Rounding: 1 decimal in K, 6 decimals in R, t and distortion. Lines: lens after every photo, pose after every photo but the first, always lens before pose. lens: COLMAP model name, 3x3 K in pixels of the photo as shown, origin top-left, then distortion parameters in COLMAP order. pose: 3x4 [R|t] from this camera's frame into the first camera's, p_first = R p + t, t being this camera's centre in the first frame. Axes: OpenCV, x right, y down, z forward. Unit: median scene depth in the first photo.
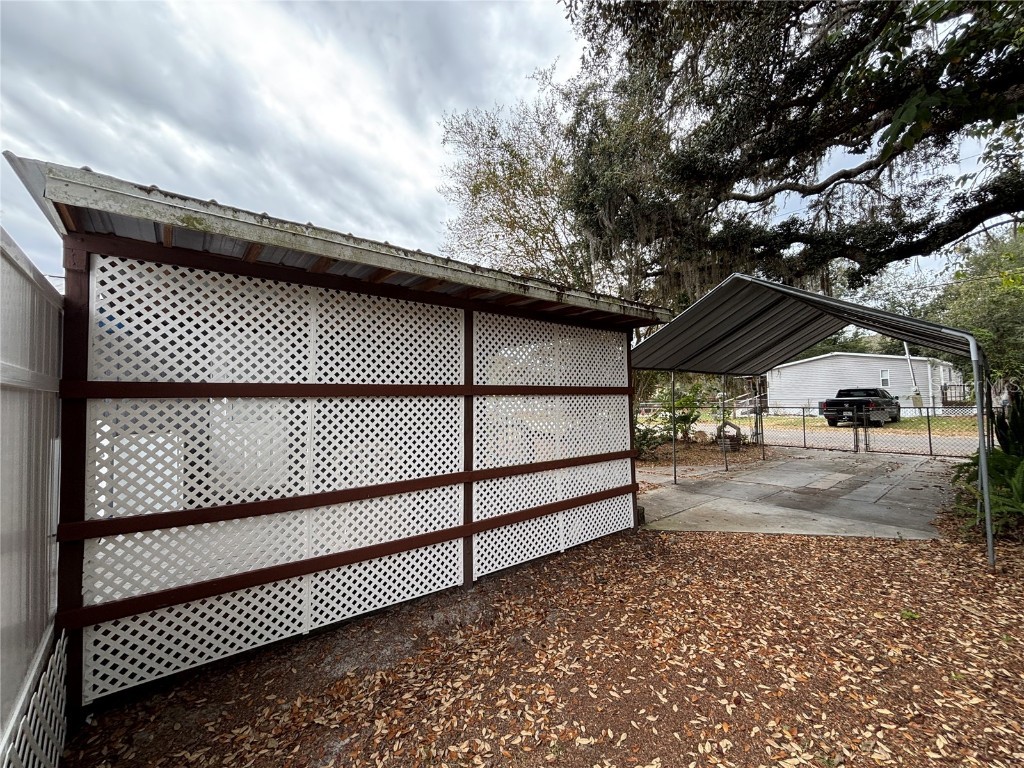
lens RADIAL K [[413.5, 0, 516.5], [0, 413.5, 386.3], [0, 0, 1]] dist [0.000327, 0.000241]
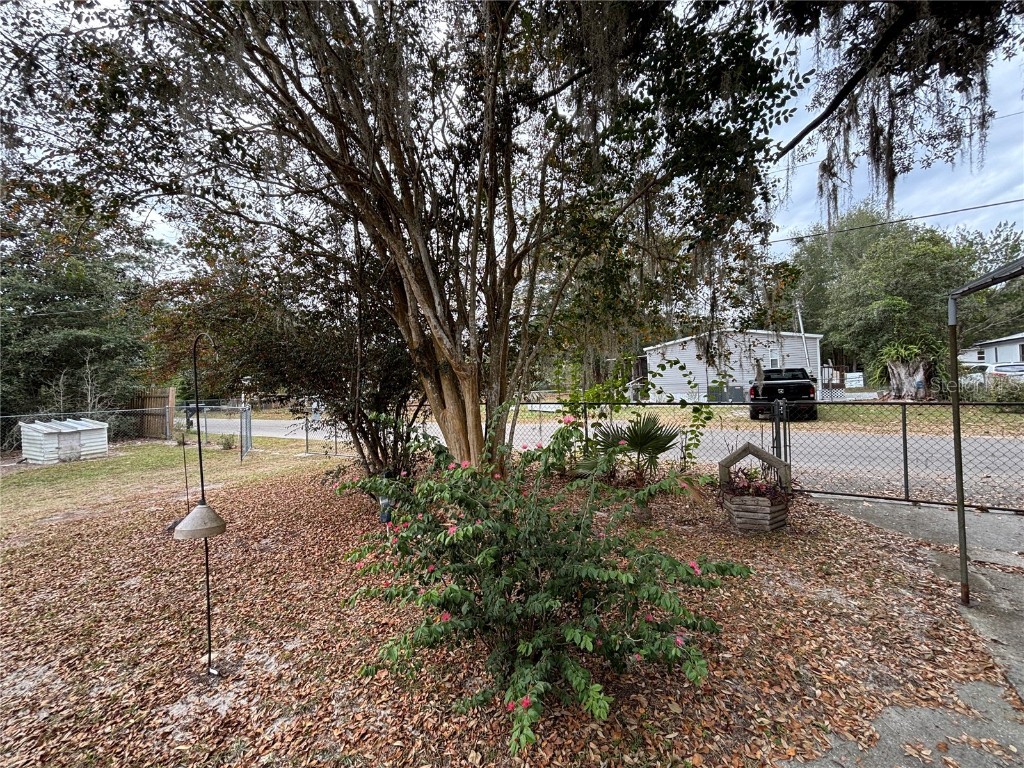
lens RADIAL K [[413.5, 0, 516.5], [0, 413.5, 386.3], [0, 0, 1]] dist [0.000327, 0.000241]
pose [[0.947098, -0.012925, 0.320683, 0.172701], [0.004037, 0.999589, 0.028366, 0.019483], [-0.320918, -0.025571, 0.946762, 0.628683]]
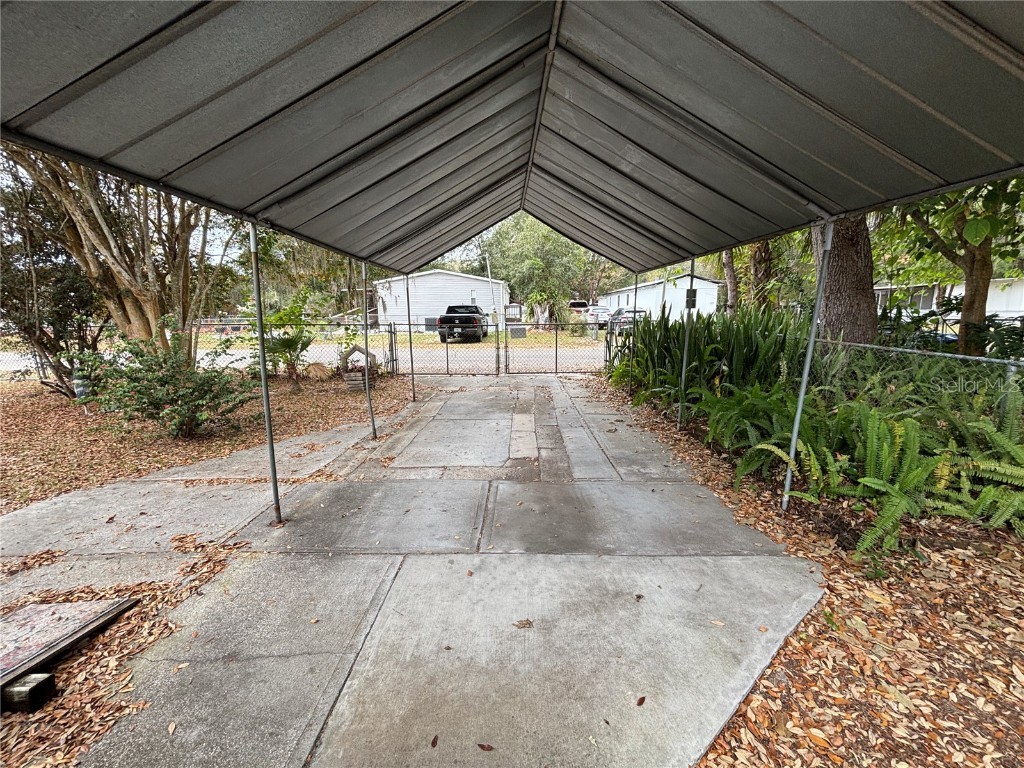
lens RADIAL K [[414.3, 0, 513.5], [0, 414.3, 382.6], [0, 0, 1]] dist [0.002565, 0.000321]
pose [[0.637658, -0.112509, 0.762059, 0.136705], [-0.033331, 0.984320, 0.173213, 0.017512], [-0.769598, -0.135851, 0.623910, 0.332739]]
